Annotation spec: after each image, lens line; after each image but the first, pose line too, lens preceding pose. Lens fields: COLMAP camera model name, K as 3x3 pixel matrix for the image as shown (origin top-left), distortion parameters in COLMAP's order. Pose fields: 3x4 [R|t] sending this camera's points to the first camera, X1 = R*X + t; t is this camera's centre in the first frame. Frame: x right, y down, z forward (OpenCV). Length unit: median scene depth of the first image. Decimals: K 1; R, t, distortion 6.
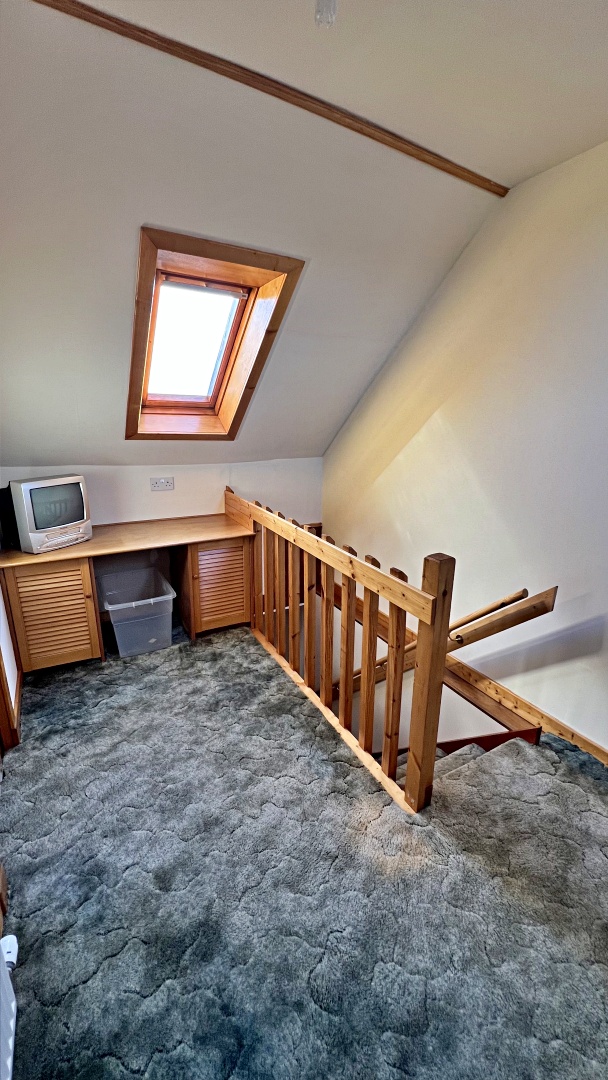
lens RADIAL K [[431.3, 0, 305.2], [0, 431.3, 539.0], [0, 0, 1]] dist [-0.000890, -0.000362]
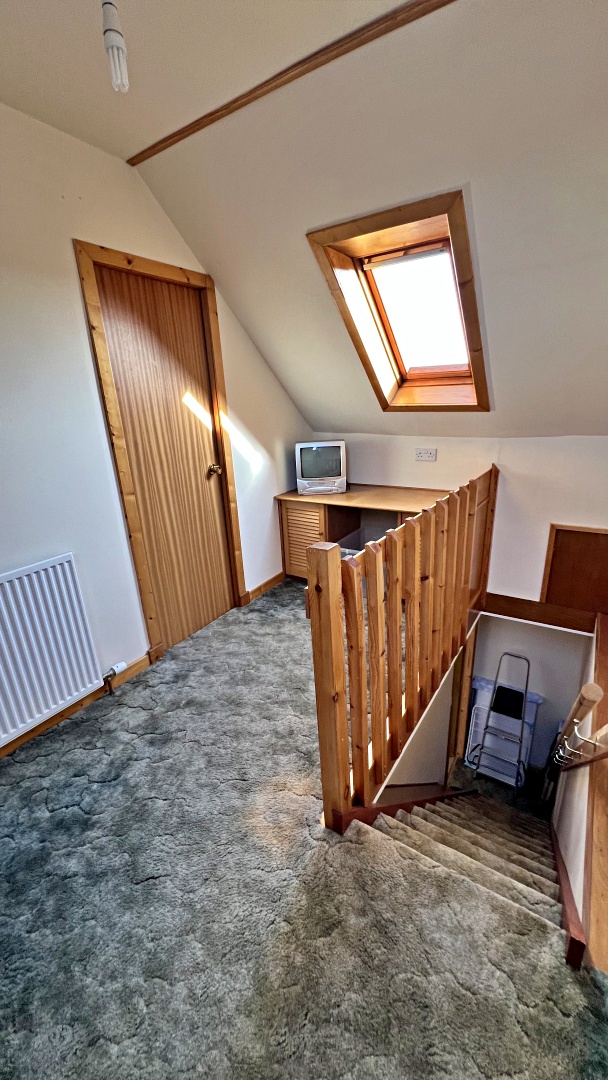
lens RADIAL K [[431.3, 0, 305.1], [0, 431.3, 539.4], [0, 0, 1]] dist [-0.000890, -0.000362]
pose [[0.464409, 0.242254, -0.851844, 0.849568], [-0.193879, 0.966339, 0.169116, -0.090584], [0.864139, 0.086616, 0.495744, 0.454827]]
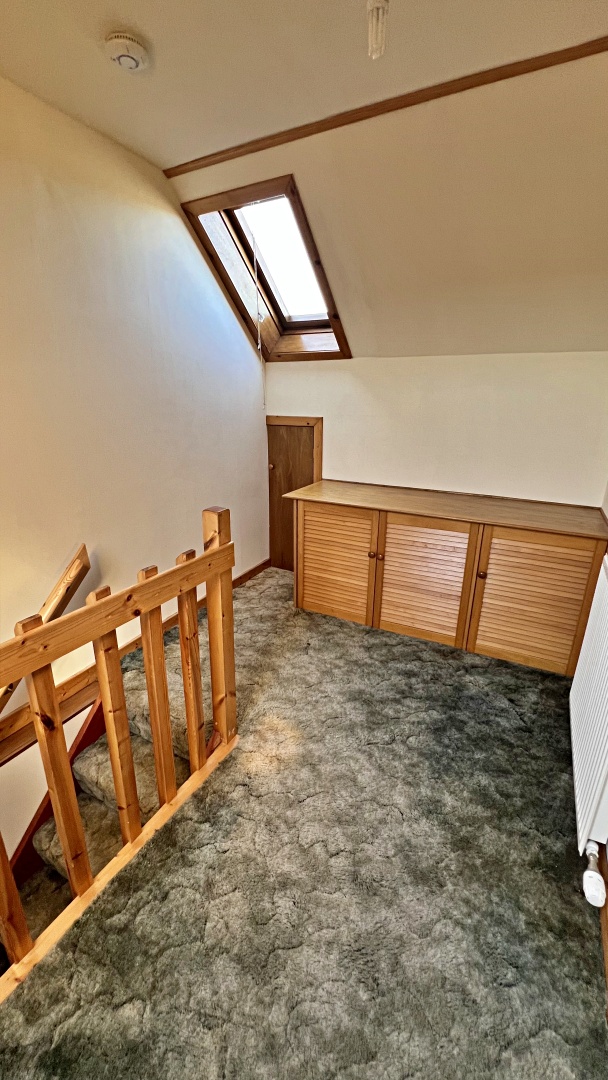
lens RADIAL K [[431.3, 0, 307.4], [0, 431.3, 541.6], [0, 0, 1]] dist [-0.000890, -0.000362]
pose [[-0.549501, -0.294501, 0.781868, -0.580451], [0.213137, 0.855442, 0.472008, -0.295413], [-0.807849, 0.426014, -0.407297, 1.079632]]
